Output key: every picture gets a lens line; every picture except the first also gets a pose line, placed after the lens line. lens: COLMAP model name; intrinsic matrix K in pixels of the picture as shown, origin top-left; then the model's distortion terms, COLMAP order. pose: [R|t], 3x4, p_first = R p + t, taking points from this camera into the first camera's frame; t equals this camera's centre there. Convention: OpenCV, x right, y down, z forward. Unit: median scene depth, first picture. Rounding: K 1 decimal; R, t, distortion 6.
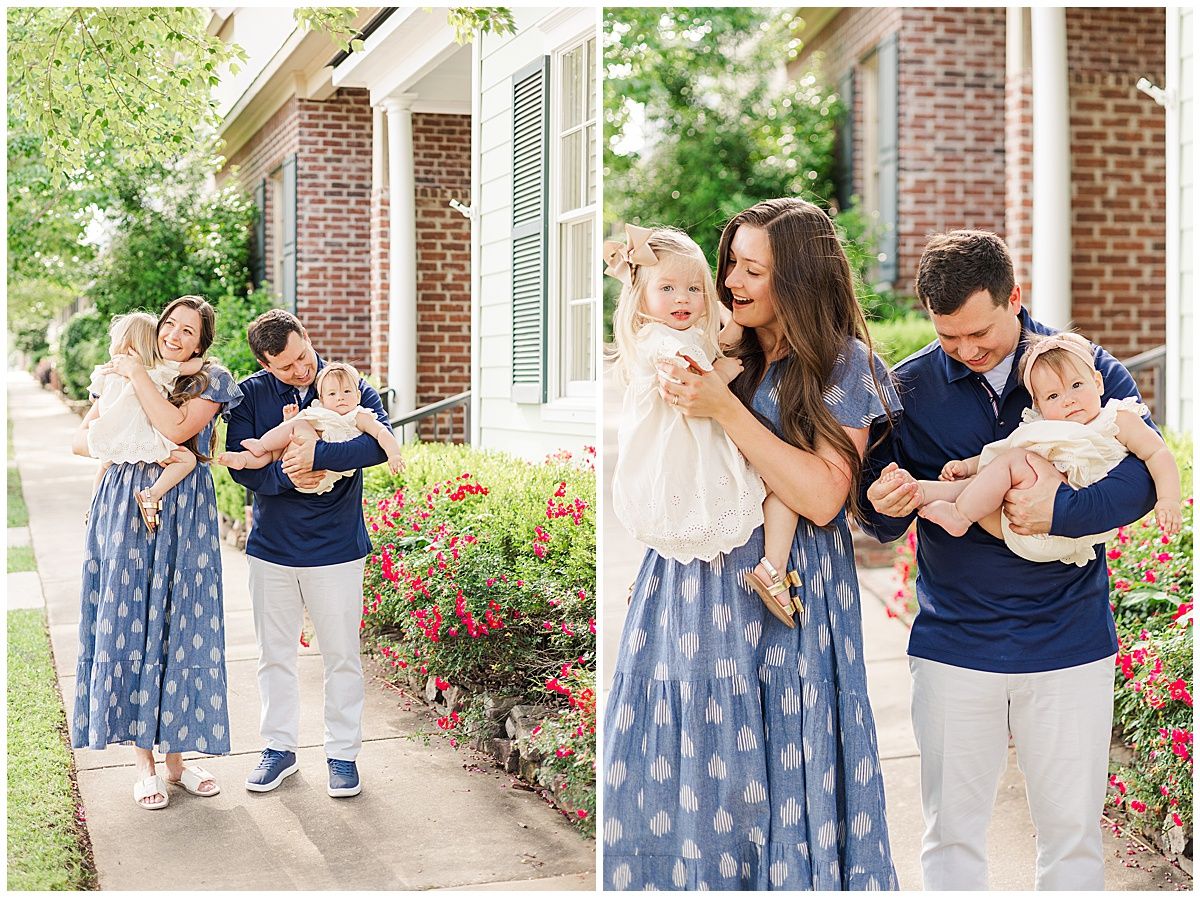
lens RADIAL K [[1303.4, 0, 298.8], [0, 1303.4, 446.8], [0, 0, 1]] dist [0.008724, 0.000807]
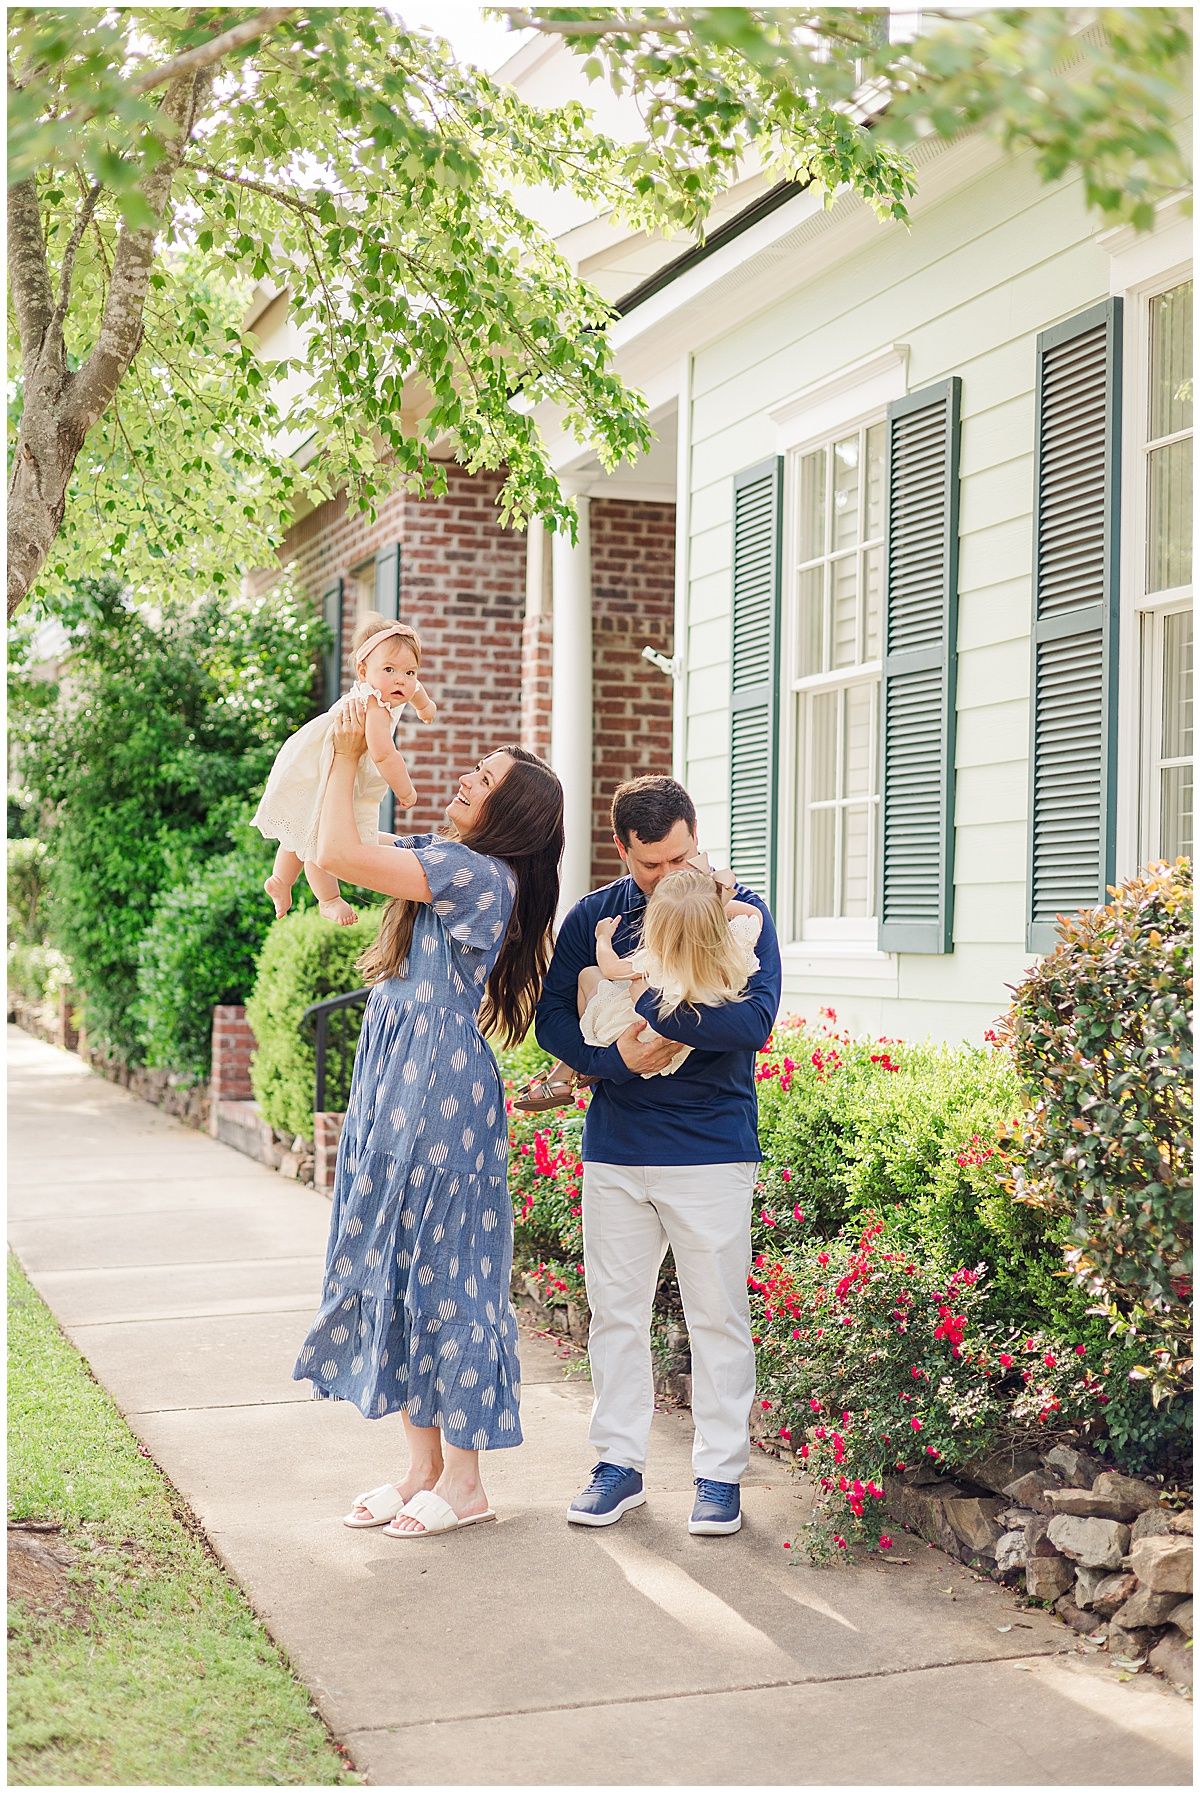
lens RADIAL K [[2572.4, 0, 600.0], [0, 2572.4, 896.5], [0, 0, 1]] dist [-0.020941, 0.029084]
pose [[0.995613, 0.022434, 0.090832, -0.014220], [-0.016361, 0.997614, -0.067071, 0.016834], [-0.092120, 0.065290, 0.993605, -0.185253]]
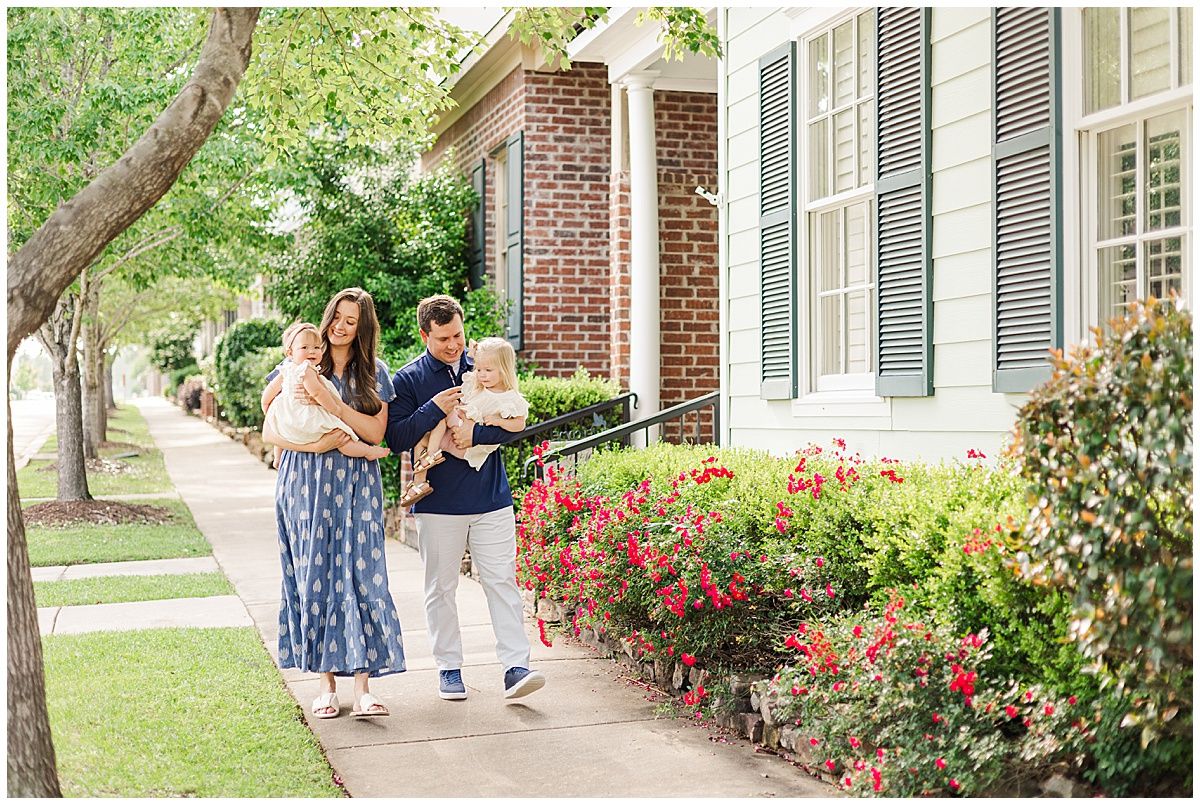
lens RADIAL K [[1664.7, 0, 603.5], [0, 1664.7, 376.3], [0, 0, 1]] dist [0.008931, -0.037304]
pose [[0.998392, 0.002011, 0.056656, -0.010955], [0.002004, 0.997495, -0.070714, 0.019358], [-0.056657, 0.070714, 0.995886, -0.110736]]
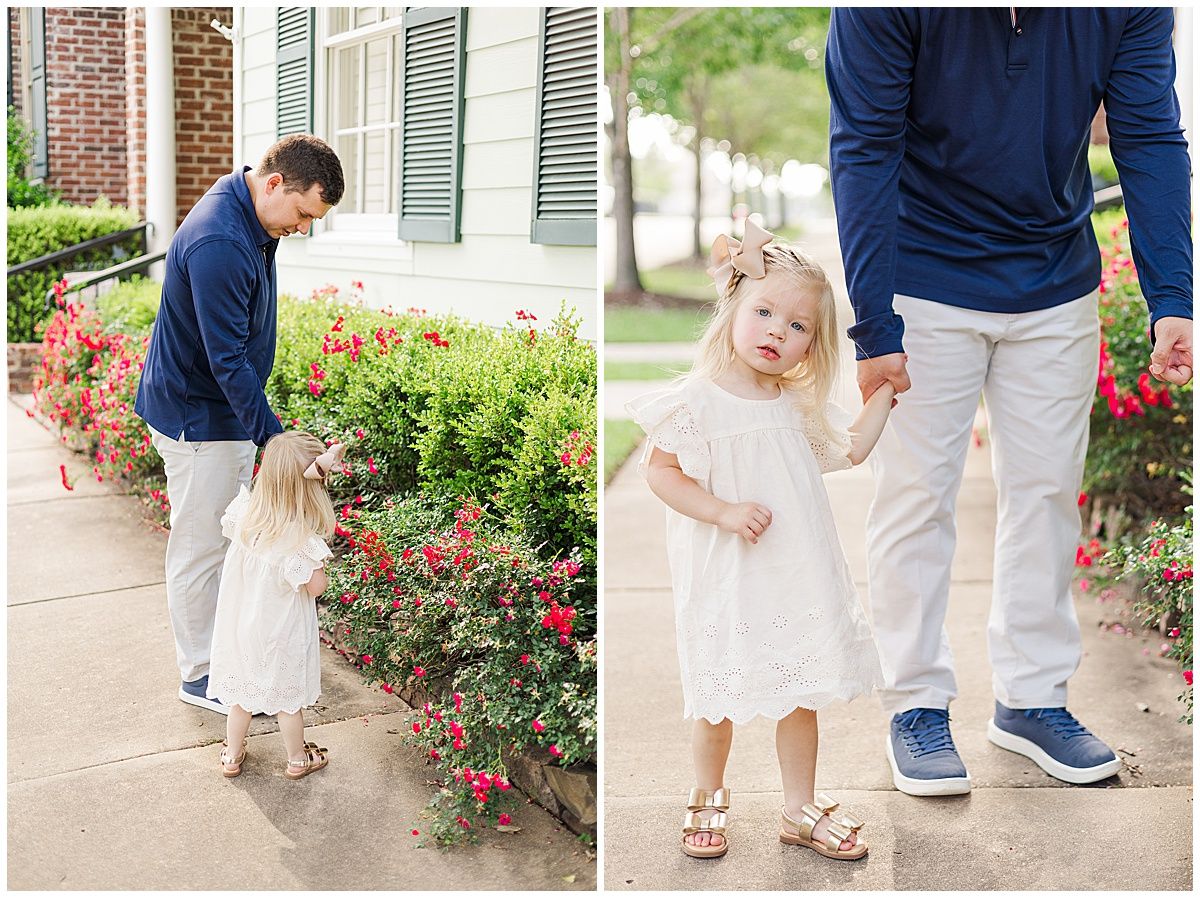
lens RADIAL K [[1264.8, 0, 301.2], [0, 1264.8, 447.0], [0, 0, 1]] dist [0.015840, 0.014382]
pose [[0.981259, -0.024254, 0.191161, -0.002318], [-0.000400, 0.991788, 0.127892, 0.000822], [-0.192693, -0.125572, 0.973191, 0.029167]]
